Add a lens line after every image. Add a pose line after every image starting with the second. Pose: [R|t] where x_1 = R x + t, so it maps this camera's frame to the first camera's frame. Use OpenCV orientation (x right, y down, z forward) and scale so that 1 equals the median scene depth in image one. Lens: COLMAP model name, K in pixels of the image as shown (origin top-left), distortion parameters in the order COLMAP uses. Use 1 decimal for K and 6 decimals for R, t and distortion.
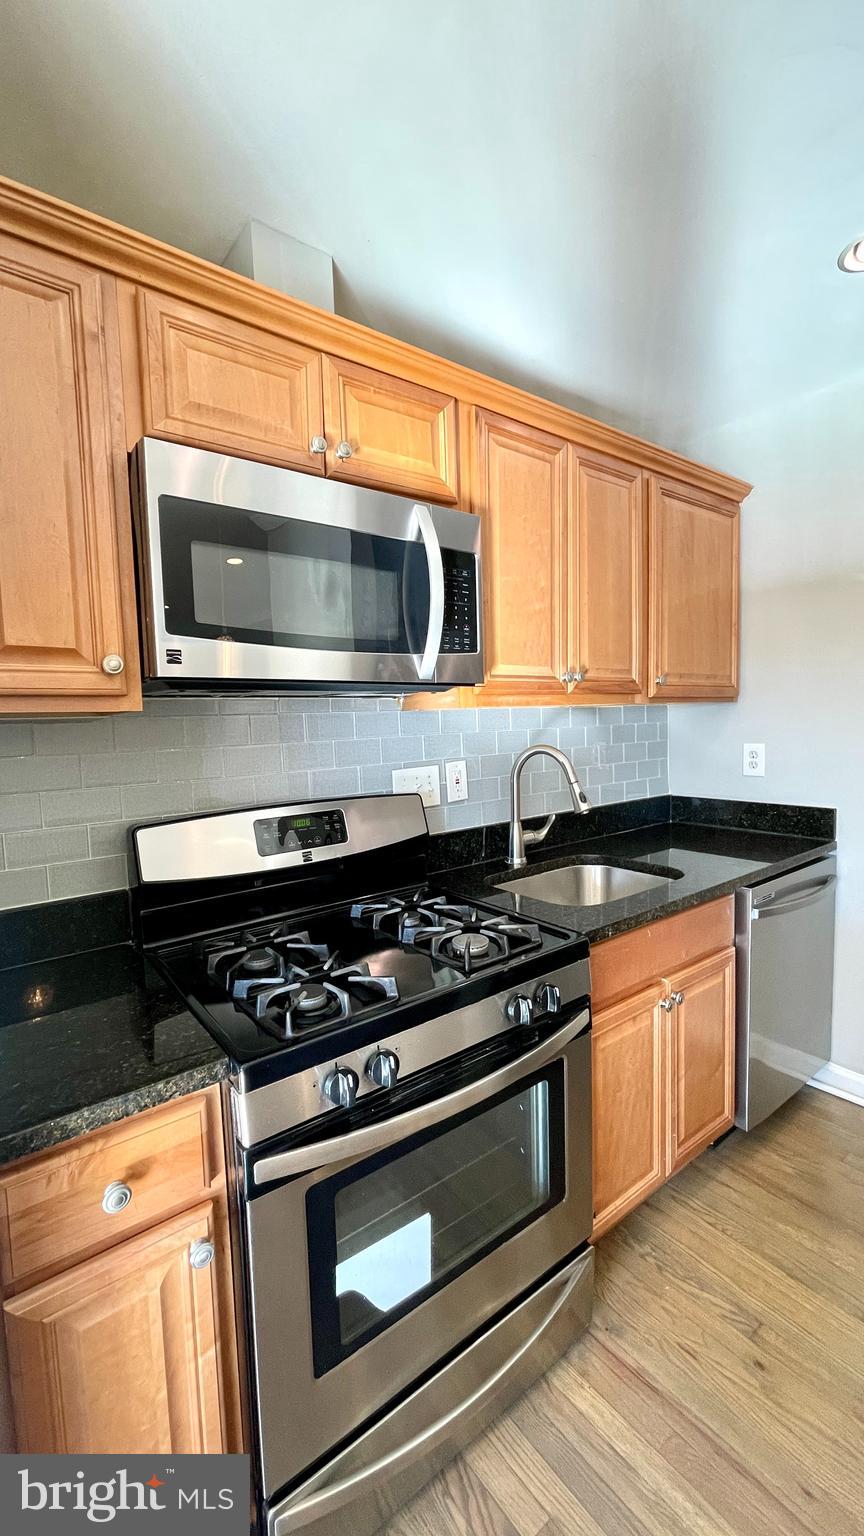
lens RADIAL K [[626.9, 0, 432.0], [0, 626.9, 768.0], [0, 0, 1]] dist [0.008206, -0.000021]
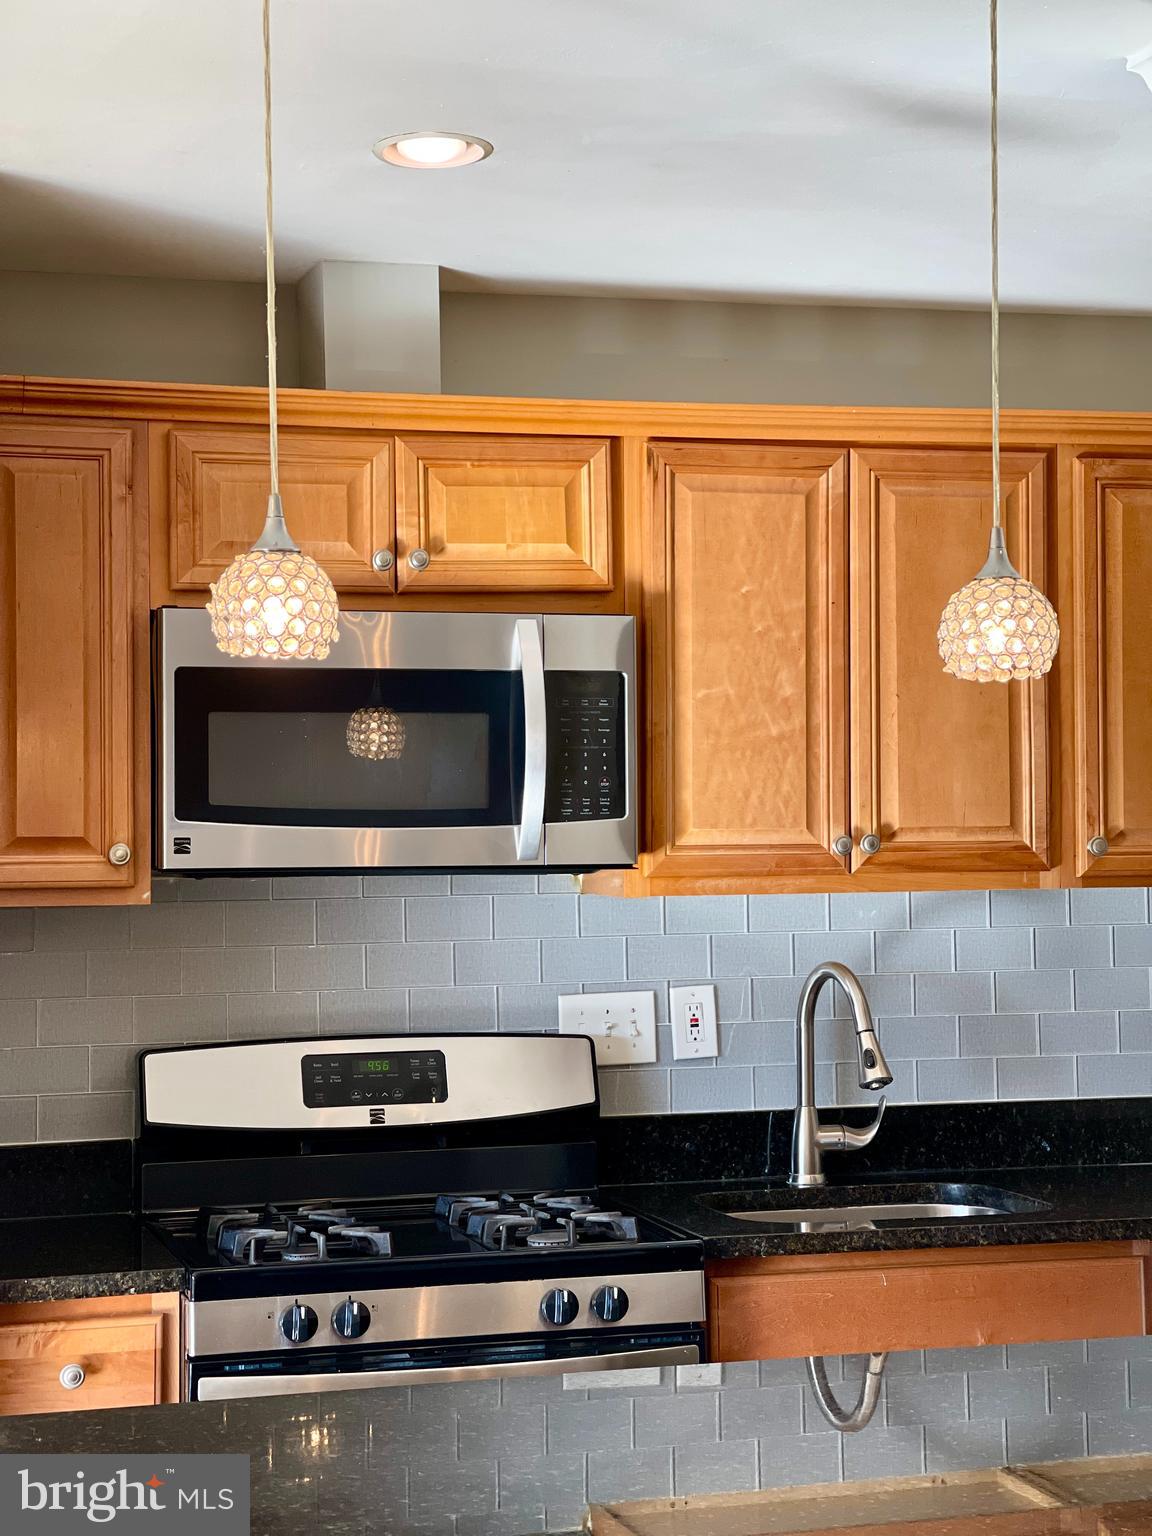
lens RADIAL K [[2853.5, 0, 576.0], [0, 2853.5, 768.0], [0, 0, 1]] dist [0.336334, 0.063781]
pose [[0.929367, 0.009135, -0.369045, 1.277268], [-0.043955, 0.995320, -0.086056, 0.028784], [0.366531, 0.096199, 0.925419, -2.038223]]
